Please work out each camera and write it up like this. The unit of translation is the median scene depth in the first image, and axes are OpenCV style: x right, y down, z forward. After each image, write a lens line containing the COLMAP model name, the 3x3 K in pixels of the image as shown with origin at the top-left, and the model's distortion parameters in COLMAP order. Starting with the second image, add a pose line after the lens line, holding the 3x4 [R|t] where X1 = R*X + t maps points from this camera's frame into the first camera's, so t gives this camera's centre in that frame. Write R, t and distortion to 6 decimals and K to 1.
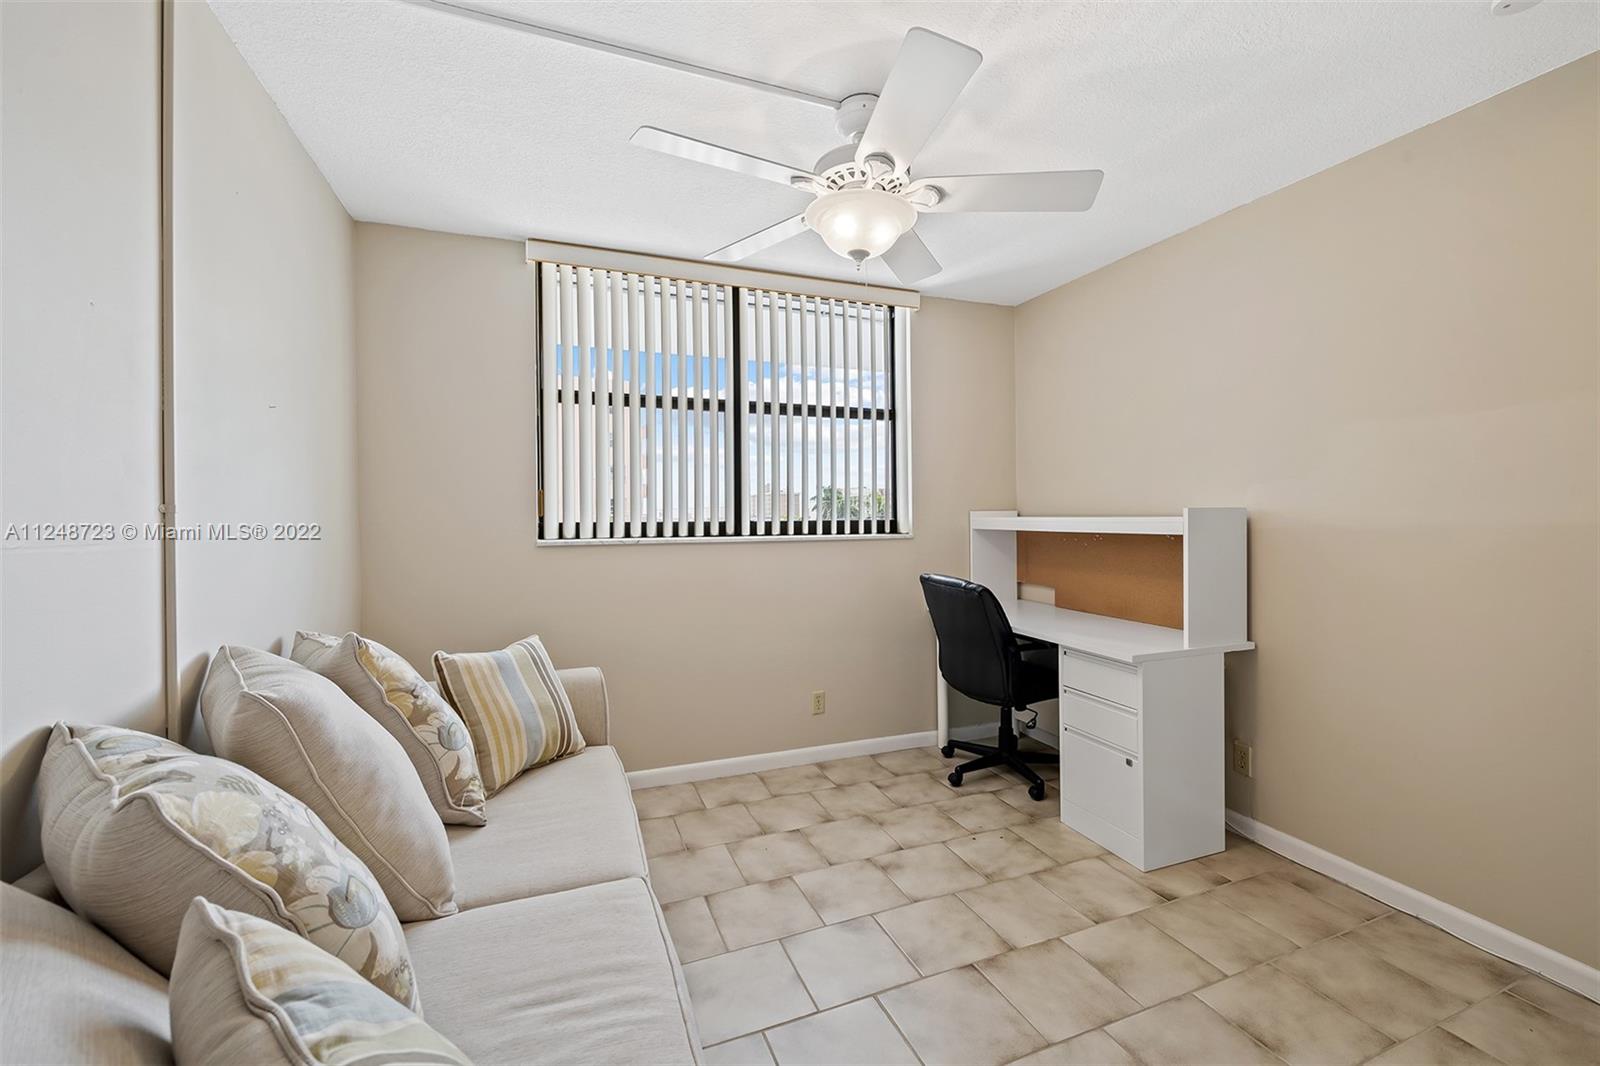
lens RADIAL K [[649.5, 0, 797.7], [0, 649.5, 530.4], [0, 0, 1]] dist [0.000090, -0.000018]
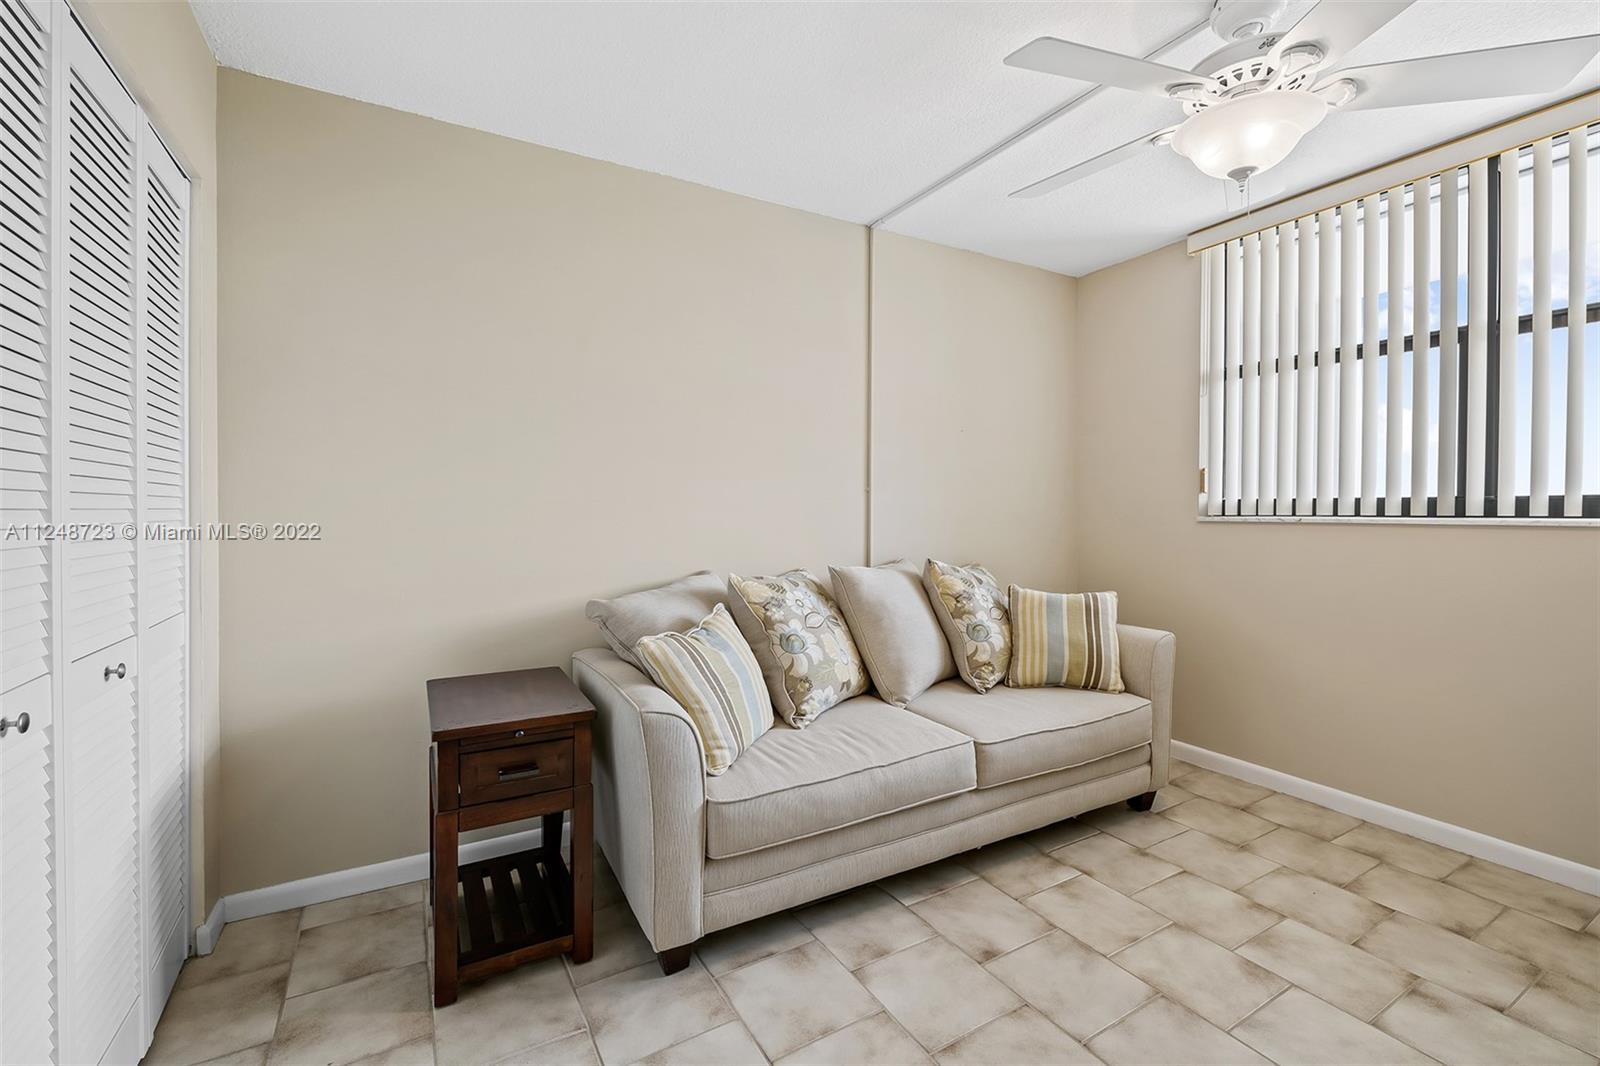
lens RADIAL K [[686.5, 0, 804.8], [0, 686.5, 522.8], [0, 0, 1]] dist [0.001910, -0.003065]
pose [[0.160206, 0.031692, -0.986575, 0.669300], [-0.017062, 0.999424, 0.029334, 0.007944], [0.986936, 0.012133, 0.160655, 0.213014]]
